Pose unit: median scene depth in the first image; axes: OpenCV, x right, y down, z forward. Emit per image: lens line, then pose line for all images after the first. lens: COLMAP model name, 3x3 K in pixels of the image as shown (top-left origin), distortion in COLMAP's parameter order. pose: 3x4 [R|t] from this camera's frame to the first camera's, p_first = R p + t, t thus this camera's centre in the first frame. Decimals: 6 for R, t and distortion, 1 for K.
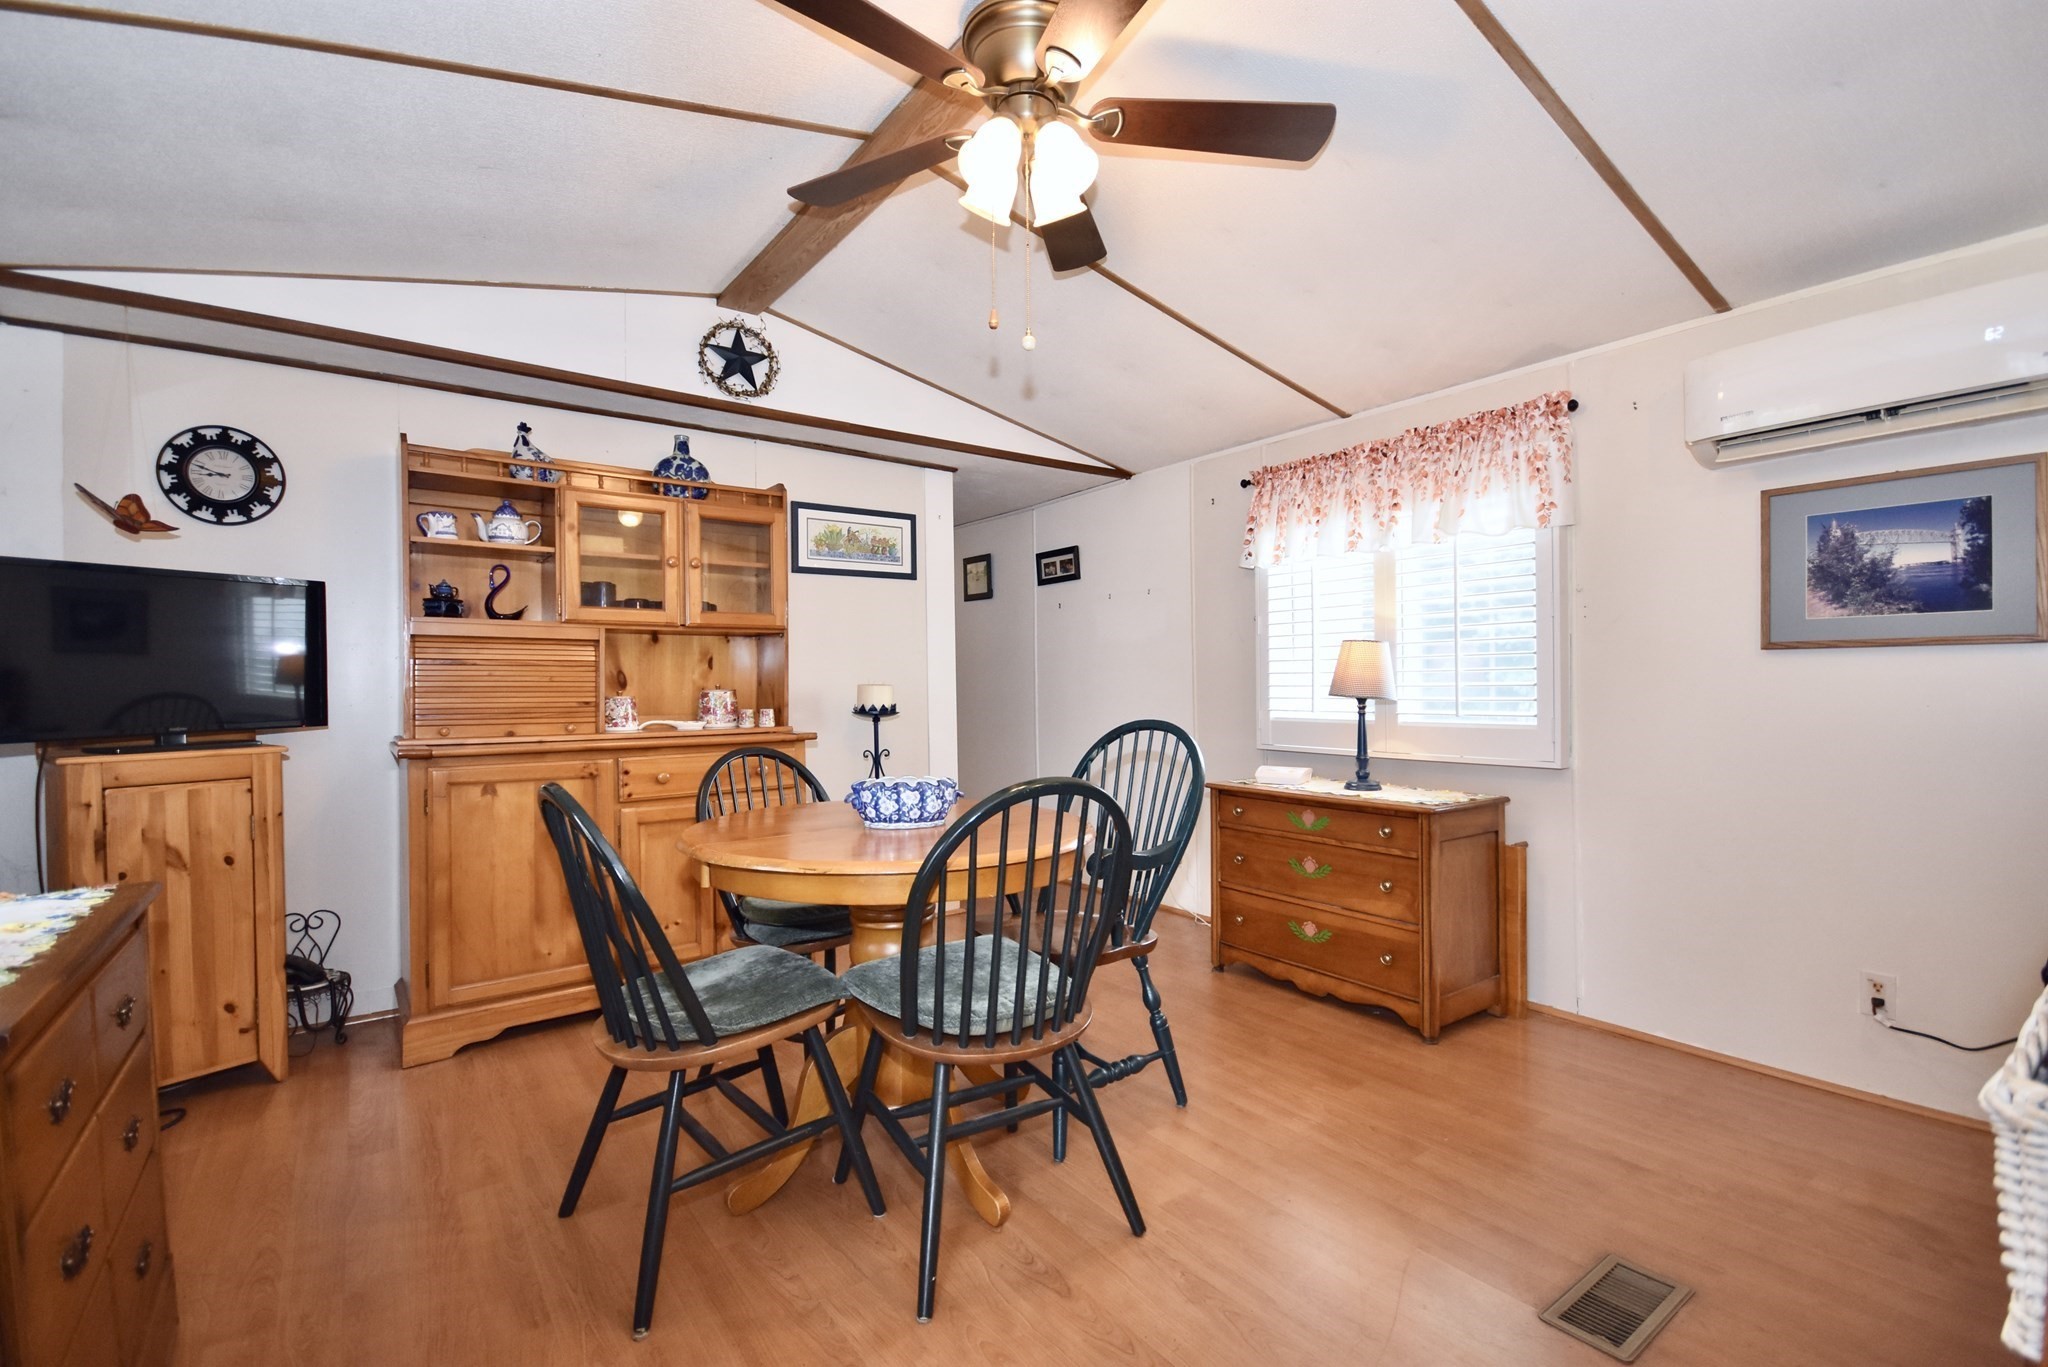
lens RADIAL K [[908.2, 0, 1036.2], [0, 908.2, 683.6], [0, 0, 1]] dist [0.002757, -0.000111]
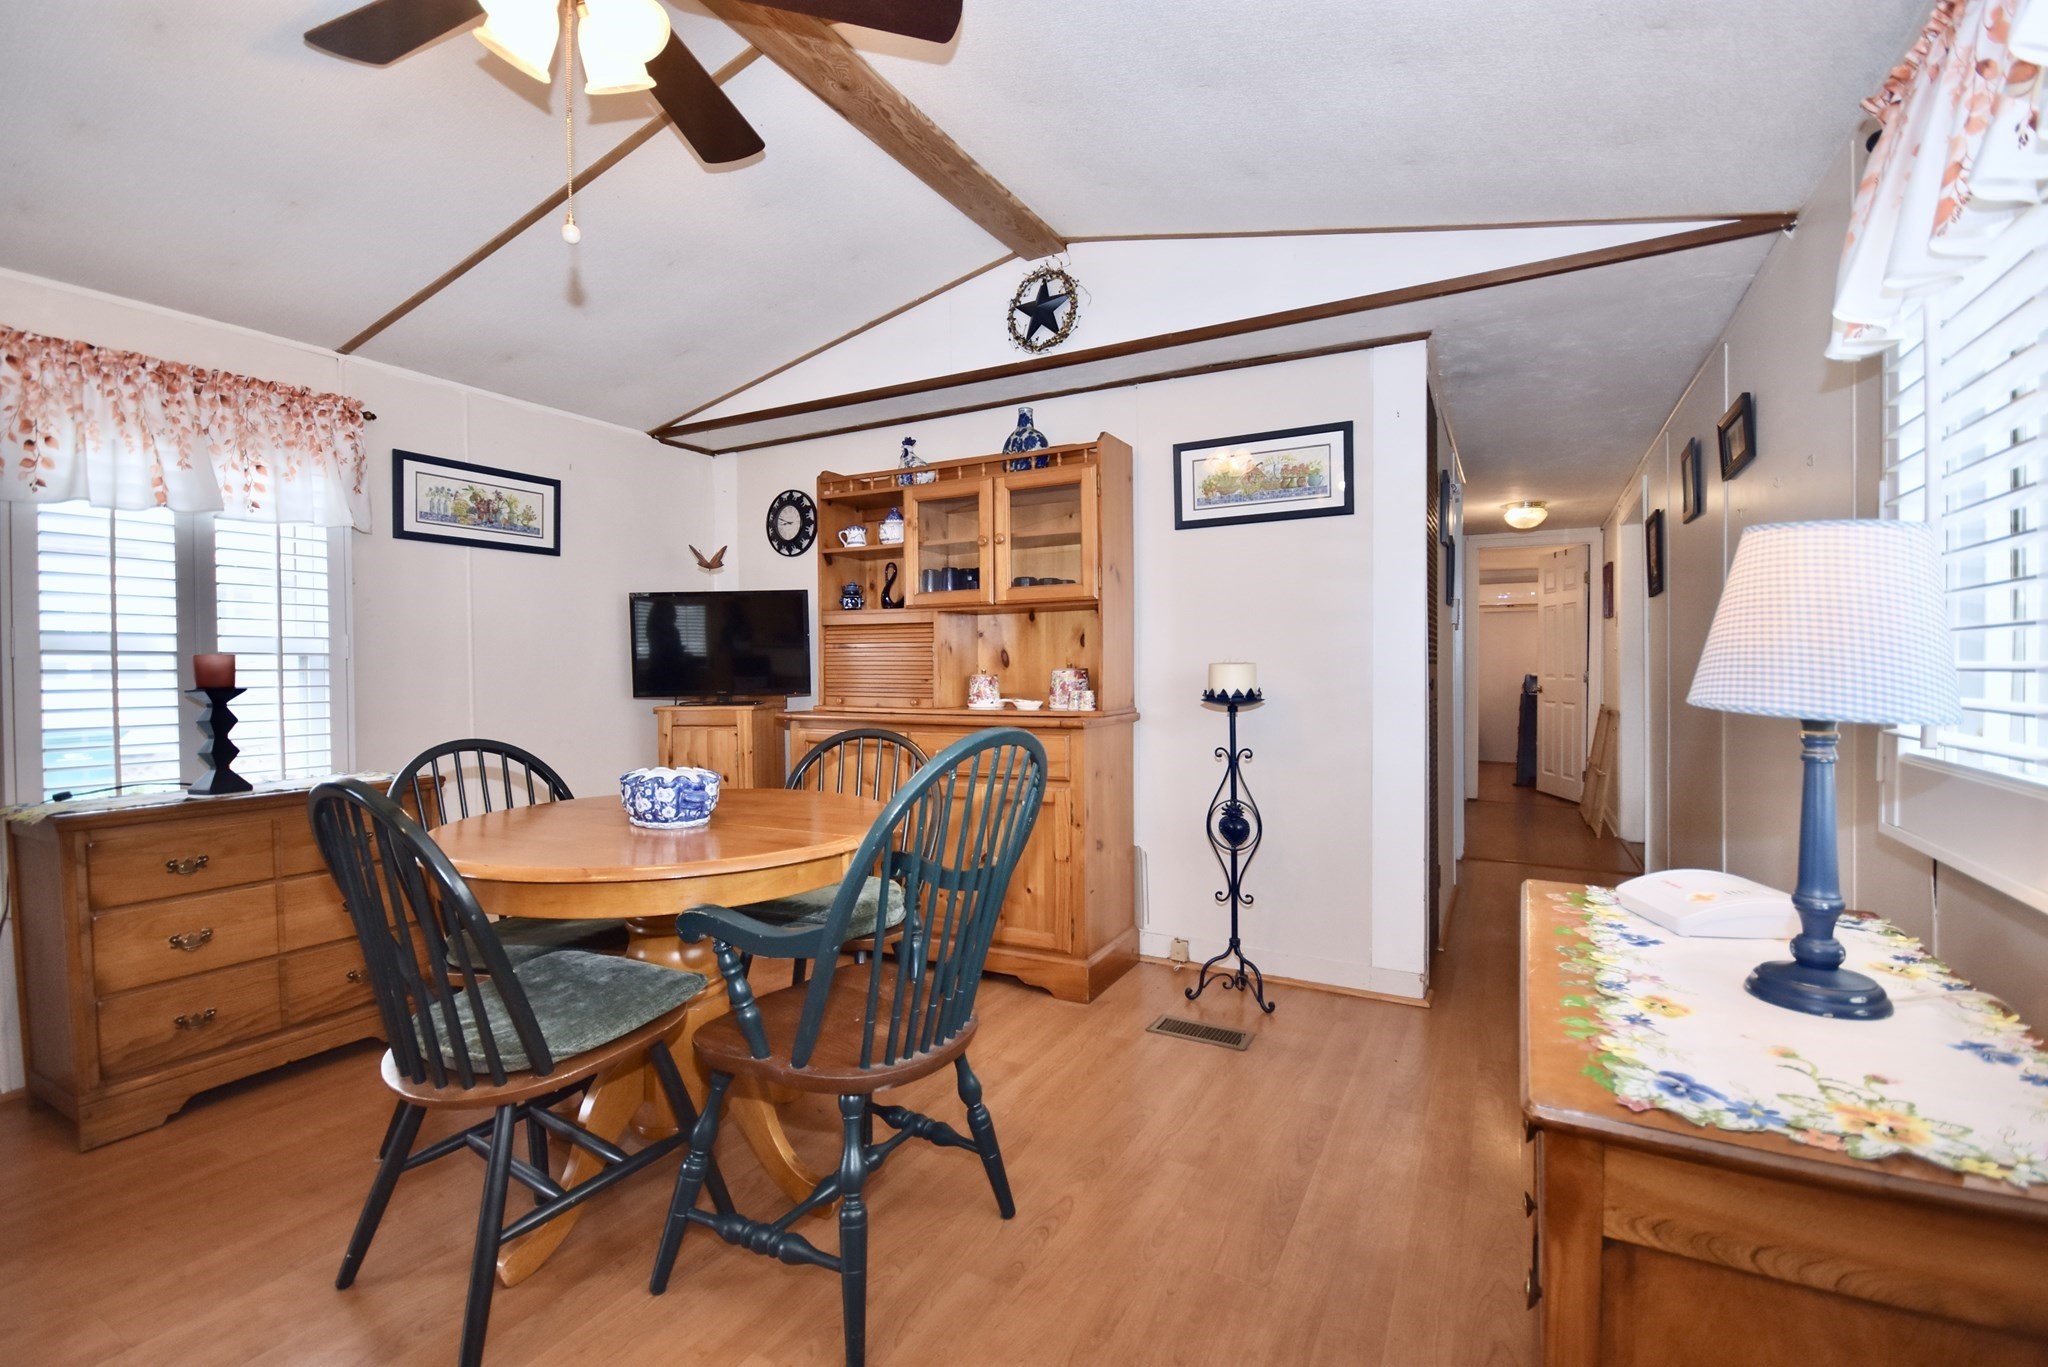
lens RADIAL K [[908.2, 0, 1023.9], [0, 908.2, 683.7], [0, 0, 1]] dist [0.002757, -0.000111]
pose [[0.409190, 0.023308, -0.912151, 0.507819], [0.004205, 0.999615, 0.027429, -0.003902], [0.912439, -0.015059, 0.408935, 0.596098]]
